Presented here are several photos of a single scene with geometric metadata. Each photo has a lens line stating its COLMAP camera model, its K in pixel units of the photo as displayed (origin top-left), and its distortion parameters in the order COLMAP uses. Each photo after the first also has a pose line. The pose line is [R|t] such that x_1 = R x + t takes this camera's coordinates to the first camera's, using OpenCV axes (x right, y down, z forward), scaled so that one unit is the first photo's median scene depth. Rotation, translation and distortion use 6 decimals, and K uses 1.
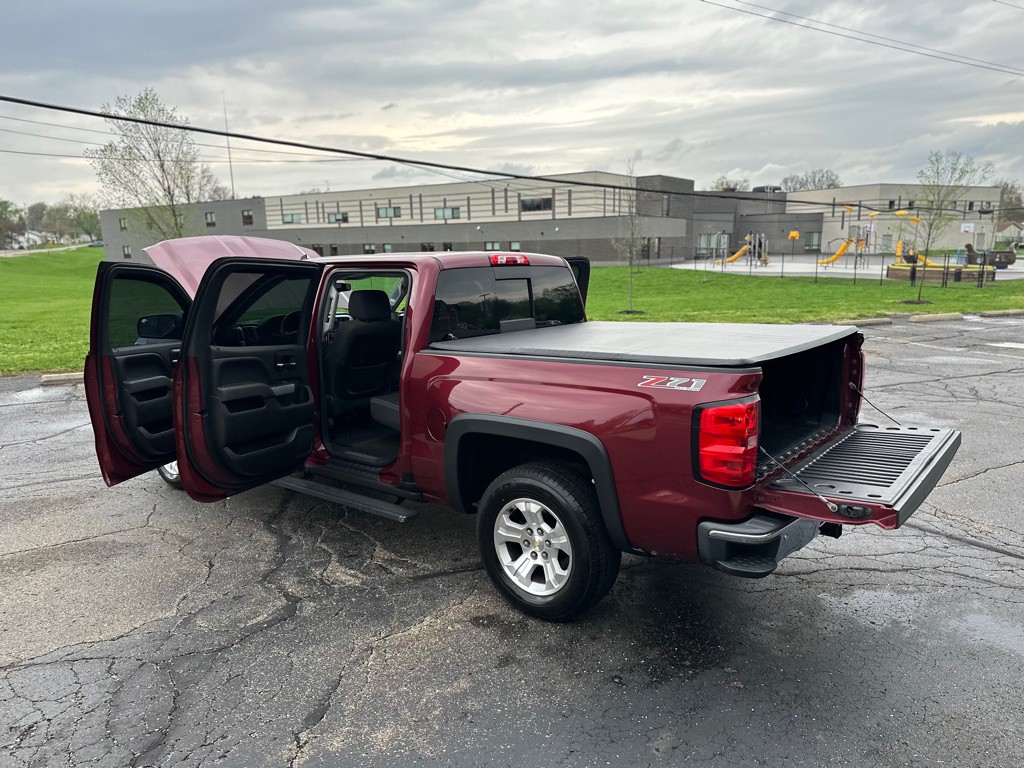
lens RADIAL K [[715.6, 0, 515.5], [0, 715.6, 386.2], [0, 0, 1]] dist [0.062429, -0.083645]
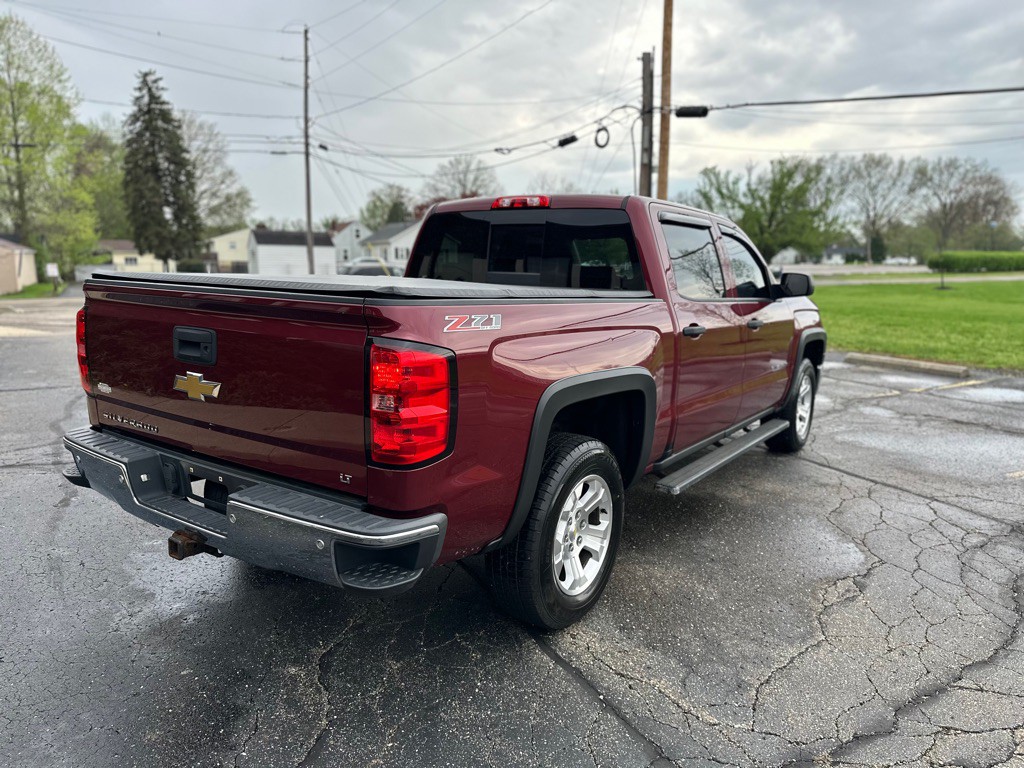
lens RADIAL K [[714.1, 0, 512.3], [0, 714.1, 382.8], [0, 0, 1]] dist [0.015938, -0.024661]
pose [[0.066647, 0.173184, -0.982632, 0.092991], [-0.194050, 0.968267, 0.157491, -0.010800], [0.978725, 0.180183, 0.098138, 0.102142]]
